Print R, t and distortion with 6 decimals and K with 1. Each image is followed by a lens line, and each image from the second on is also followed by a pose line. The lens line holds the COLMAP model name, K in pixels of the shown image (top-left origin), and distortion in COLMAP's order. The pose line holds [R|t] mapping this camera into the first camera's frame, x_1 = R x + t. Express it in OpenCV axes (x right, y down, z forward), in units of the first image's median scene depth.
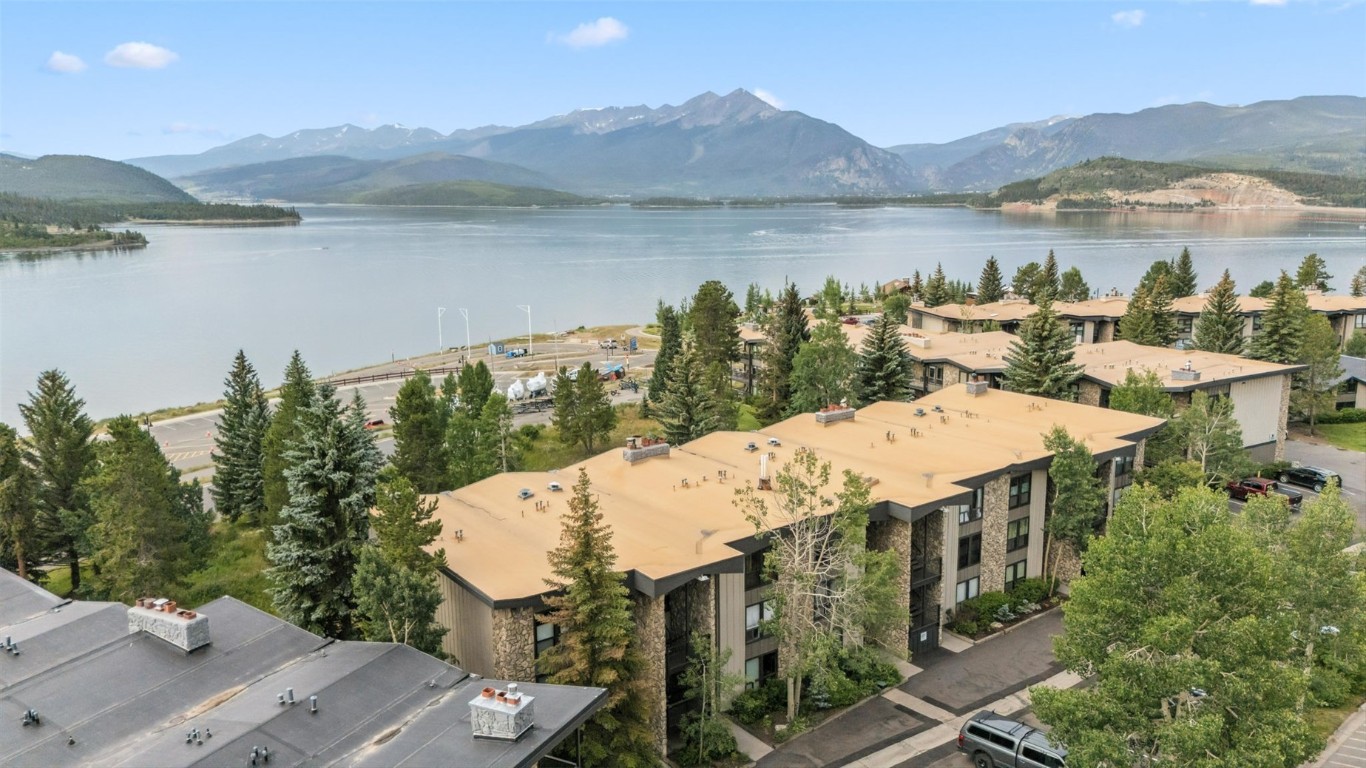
lens RADIAL K [[999.1, 0, 679.2], [0, 999.1, 385.5], [0, 0, 1]] dist [0.086816, -0.073320]
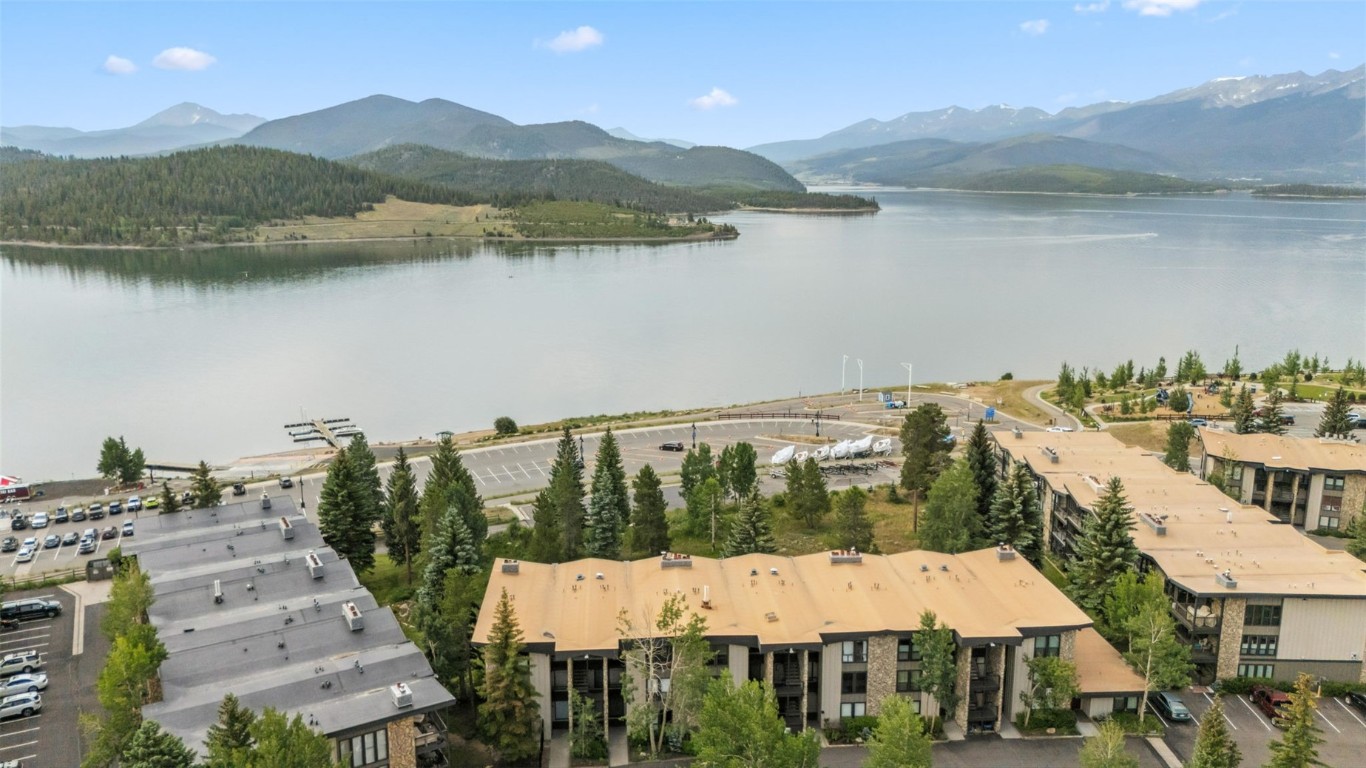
lens RADIAL K [[1009.4, 0, 679.5], [0, 1009.4, 369.9], [0, 0, 1]] dist [0.072951, -0.069460]
pose [[0.843312, 0.112123, -0.525598, 0.546244], [-0.109977, 0.993302, 0.035440, -0.205882], [0.526051, 0.027917, 0.849995, -0.245867]]
